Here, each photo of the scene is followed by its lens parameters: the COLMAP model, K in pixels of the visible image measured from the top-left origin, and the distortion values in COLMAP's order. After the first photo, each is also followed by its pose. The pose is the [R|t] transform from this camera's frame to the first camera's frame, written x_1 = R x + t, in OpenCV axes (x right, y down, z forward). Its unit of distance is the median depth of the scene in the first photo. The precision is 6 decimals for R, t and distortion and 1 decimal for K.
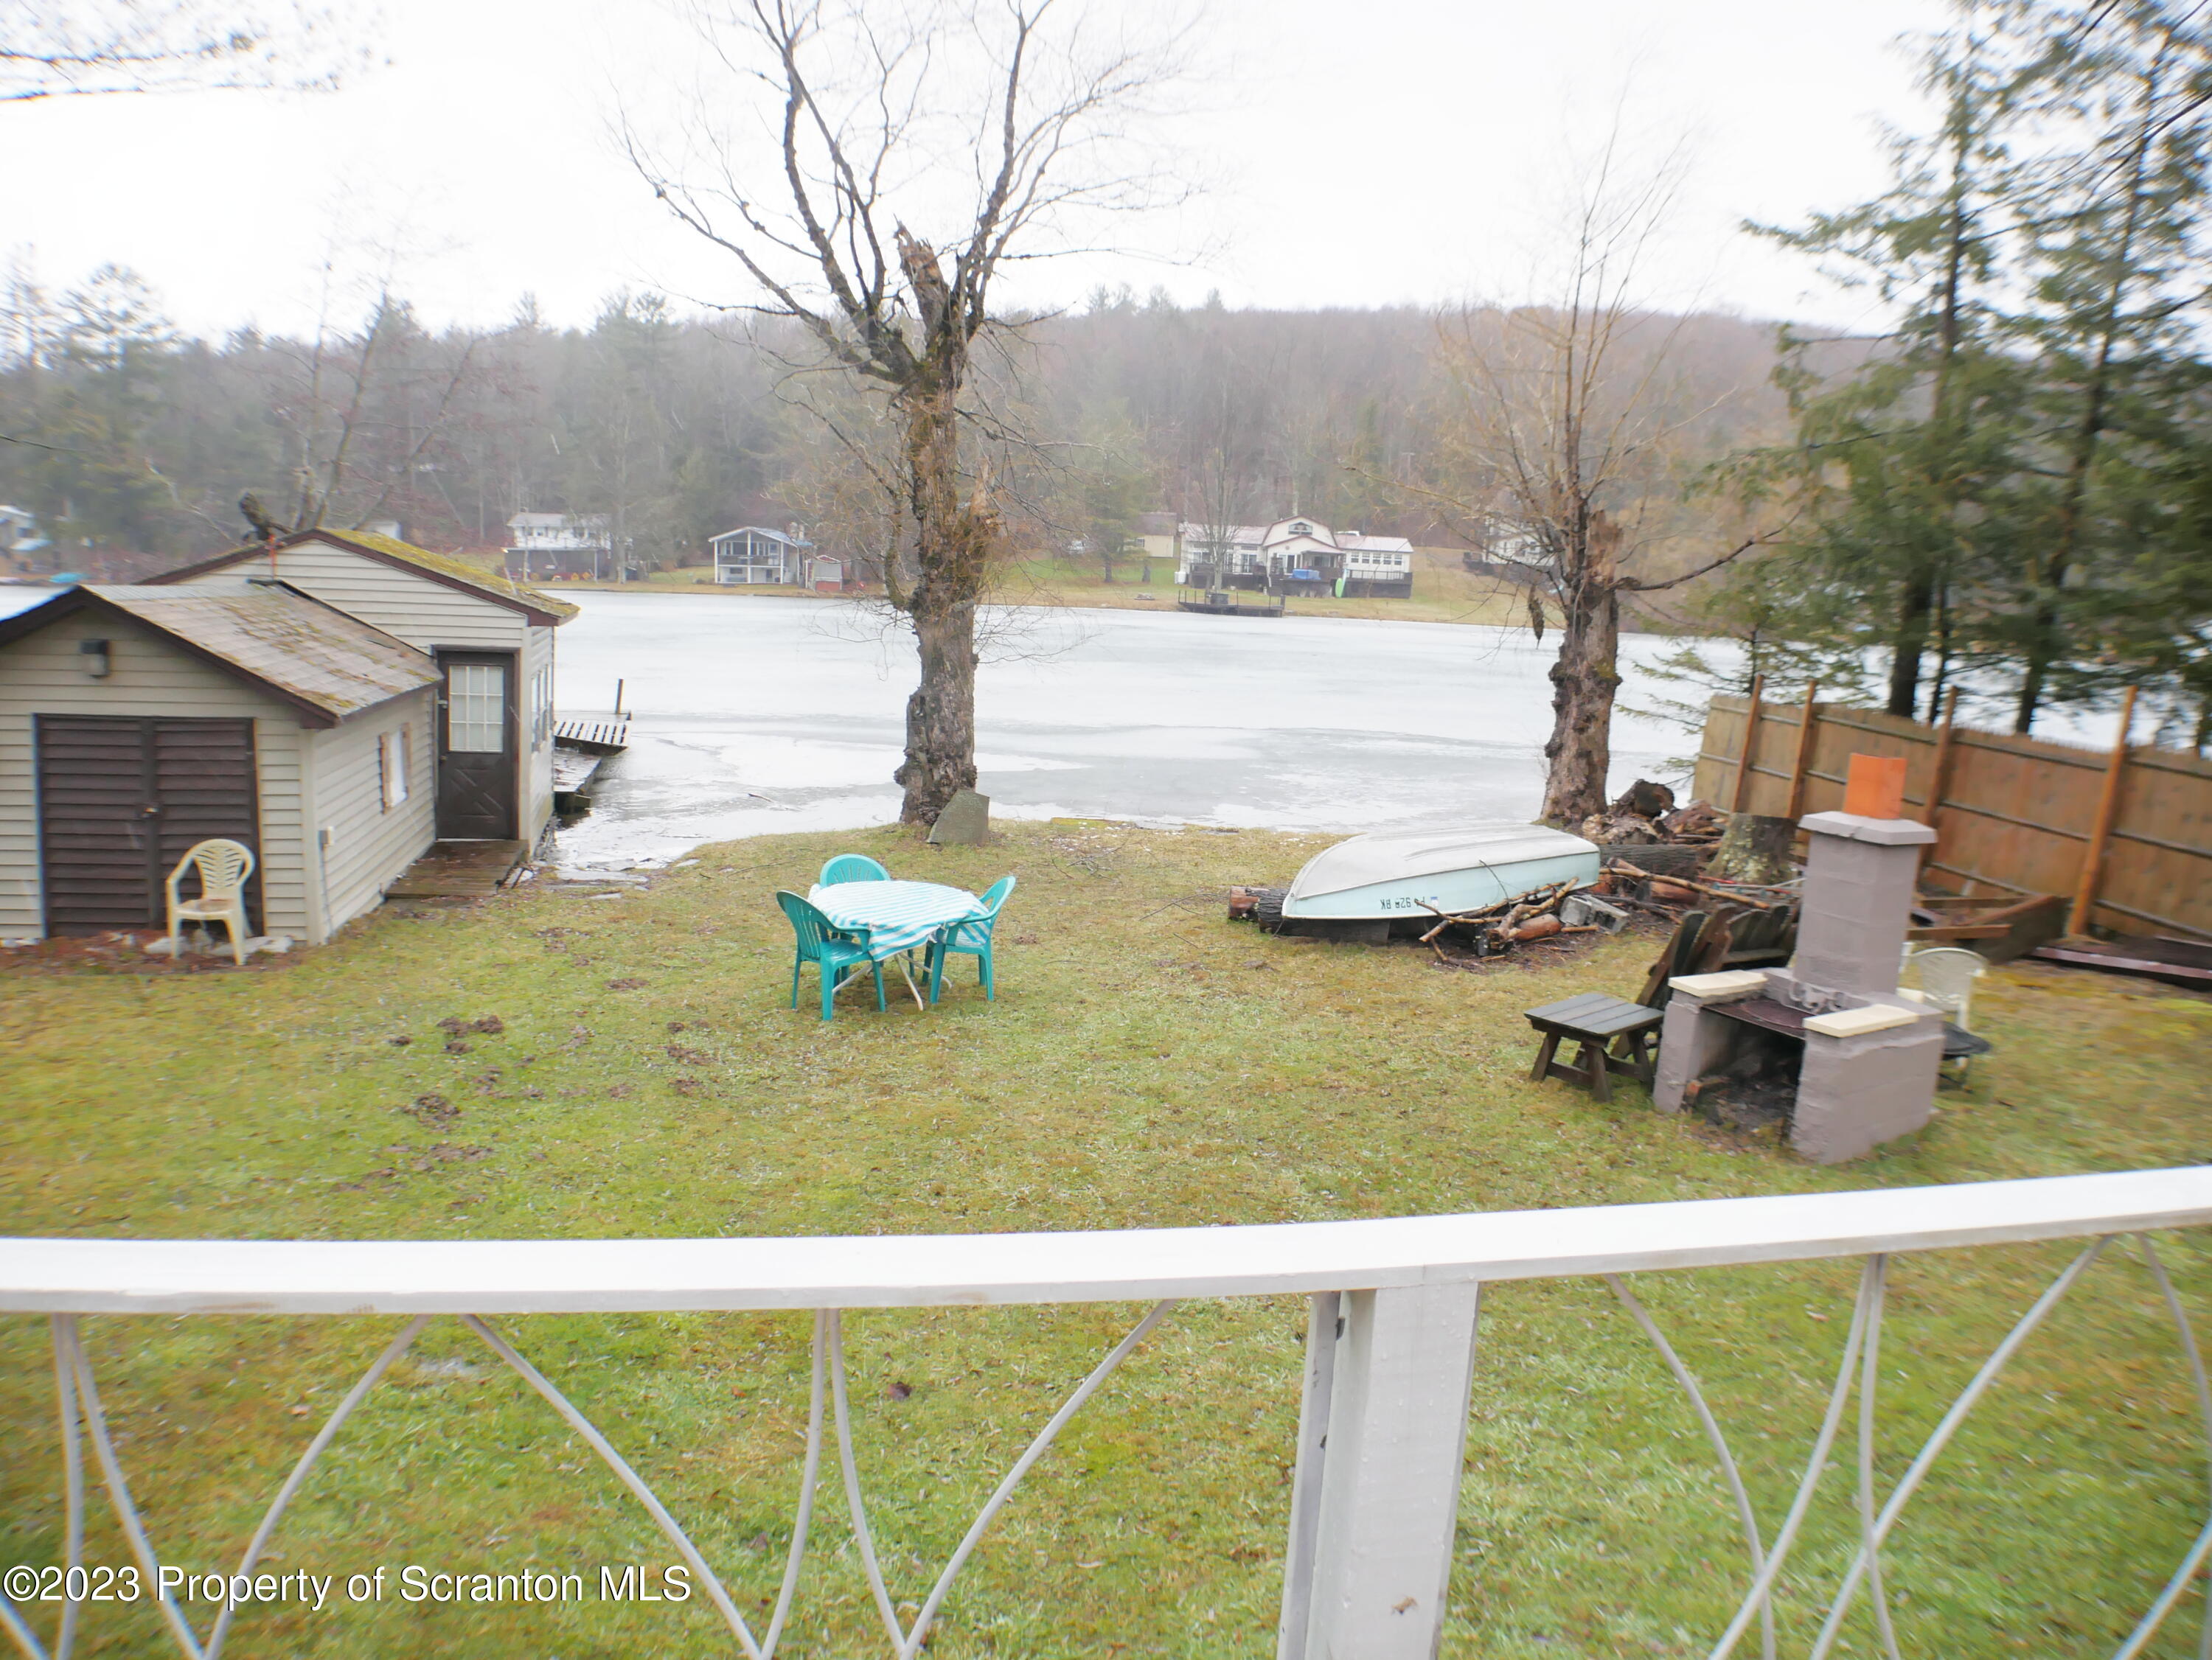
lens RADIAL K [[1463.8, 0, 1096.4], [0, 1463.8, 838.3], [0, 0, 1]] dist [-0.143947, 0.031270]
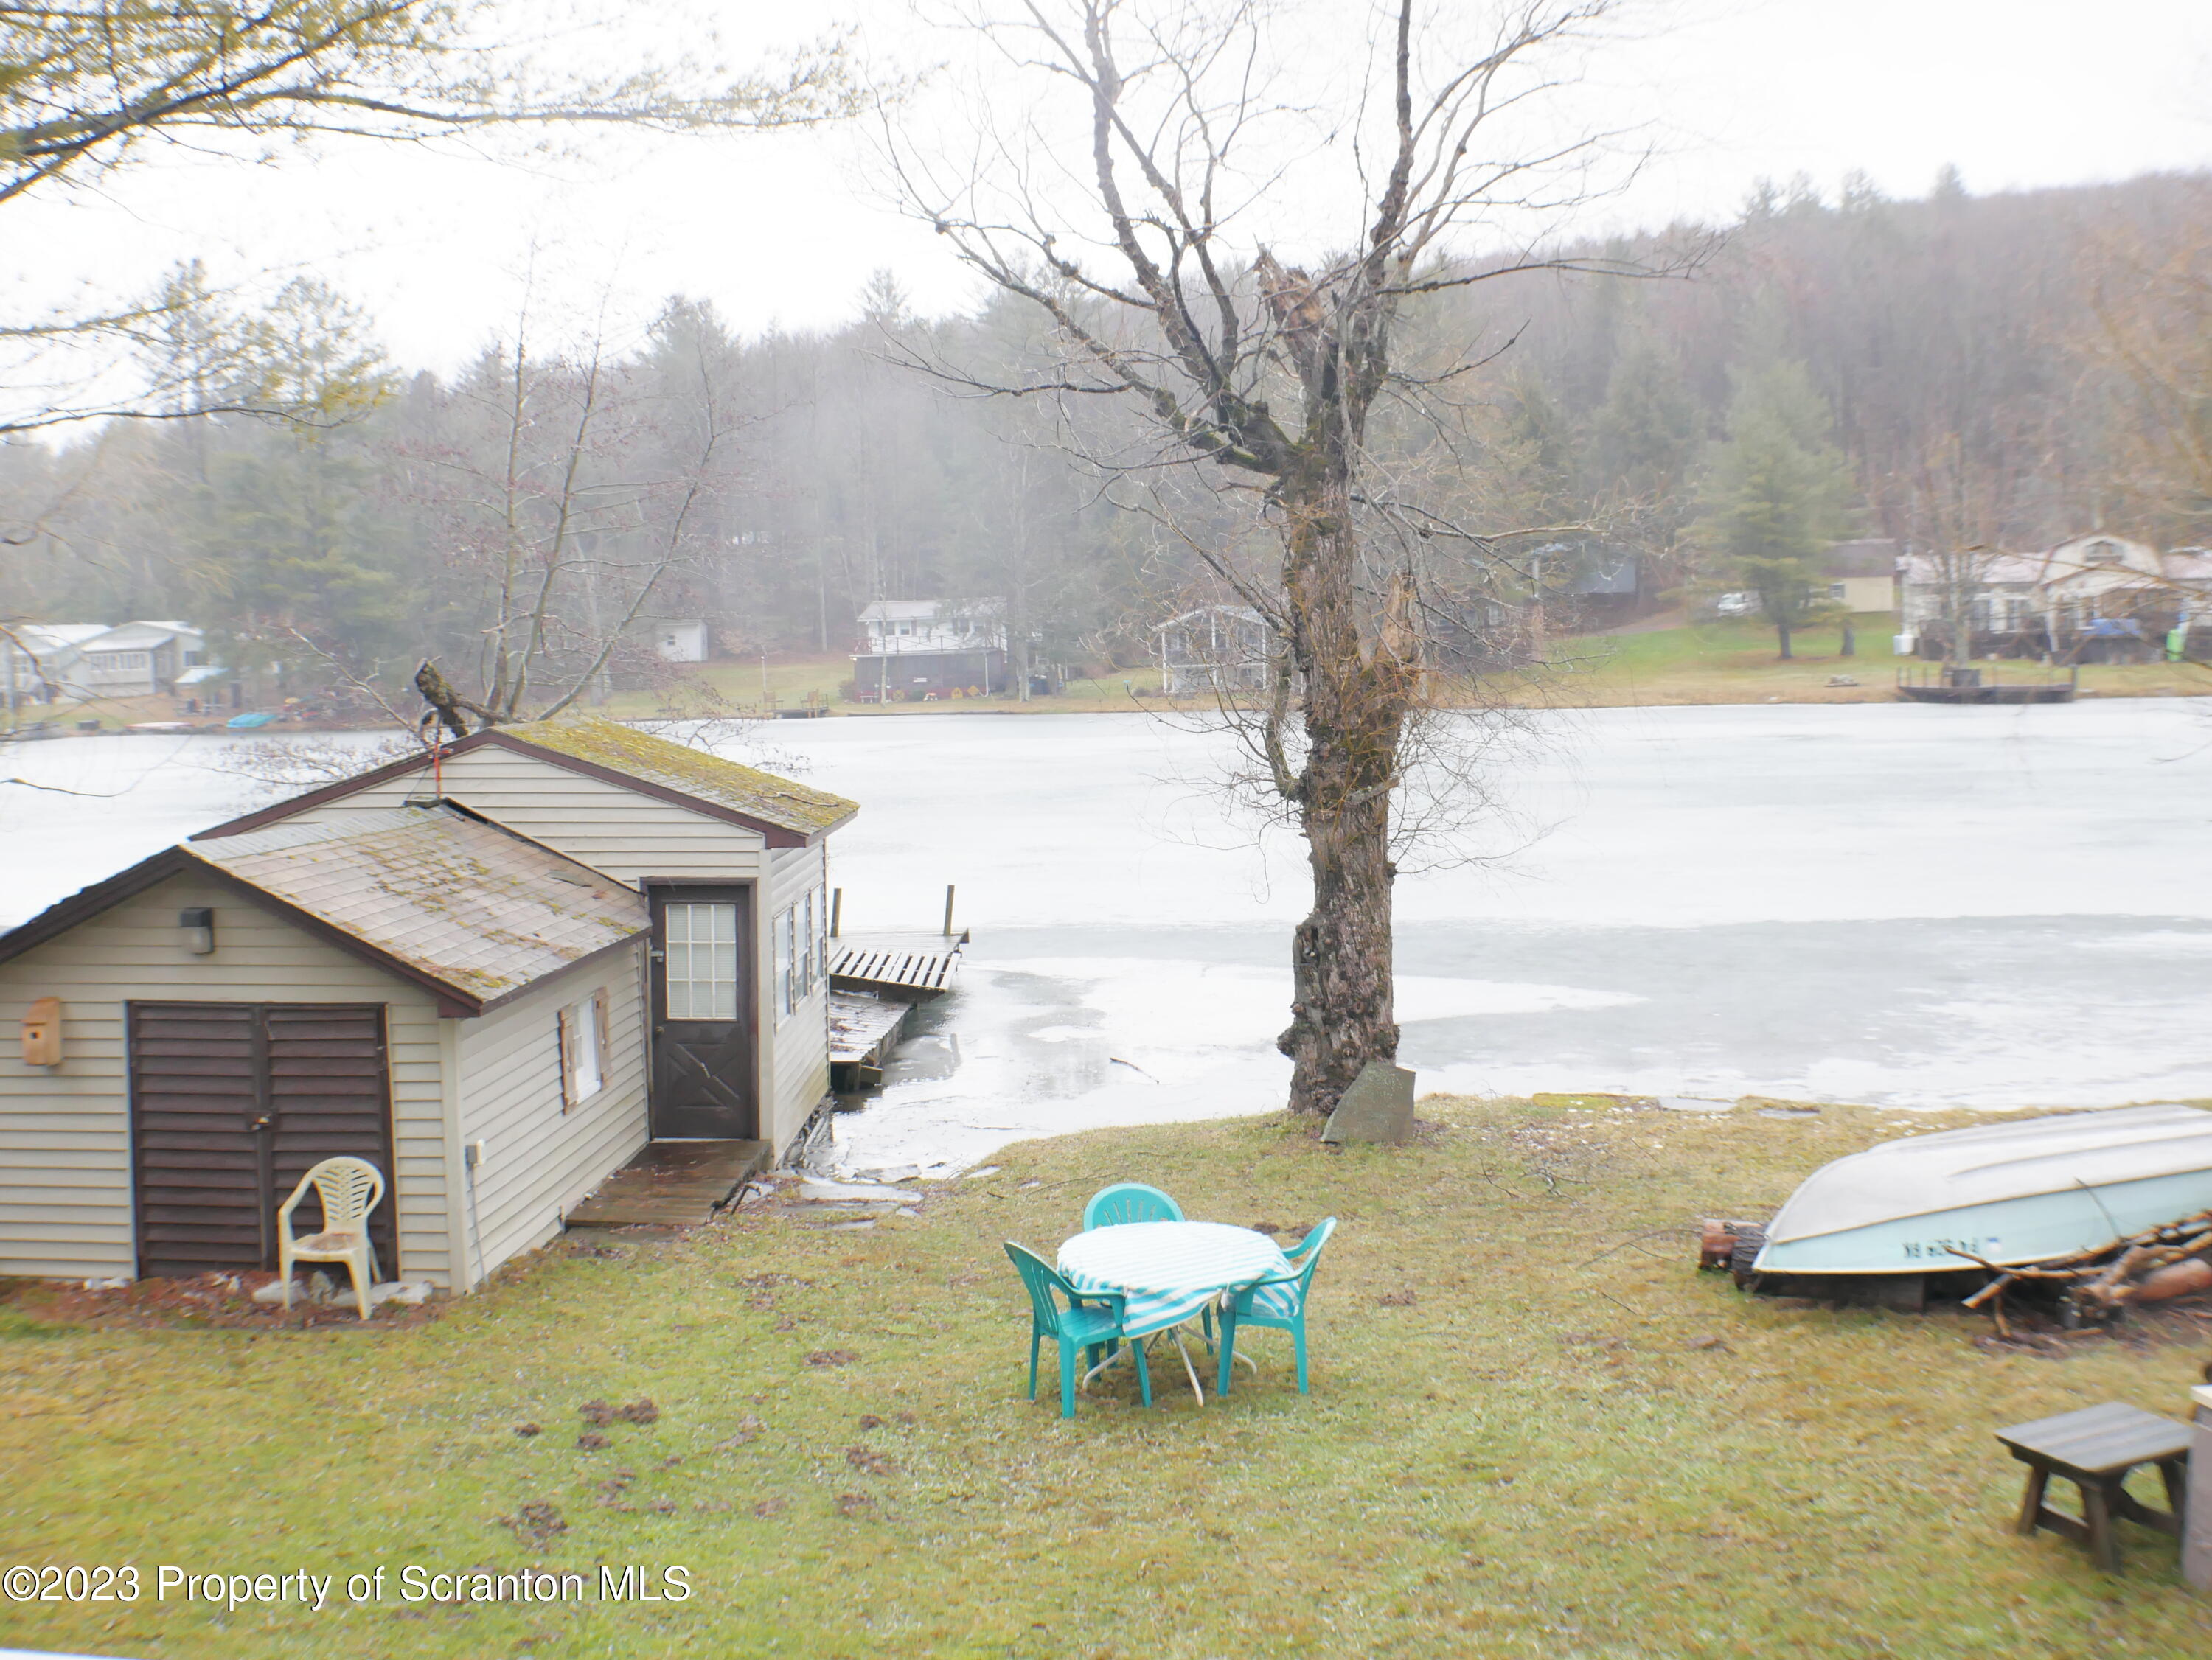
lens RADIAL K [[2365.8, 0, 1108.5], [0, 2365.8, 828.2], [0, 0, 1]] dist [-0.138168, 0.000000]
pose [[0.955248, -0.041387, -0.292897, 0.132702], [0.011284, 0.994542, -0.103730, -0.033083], [0.295591, 0.095782, 0.950501, -0.106489]]
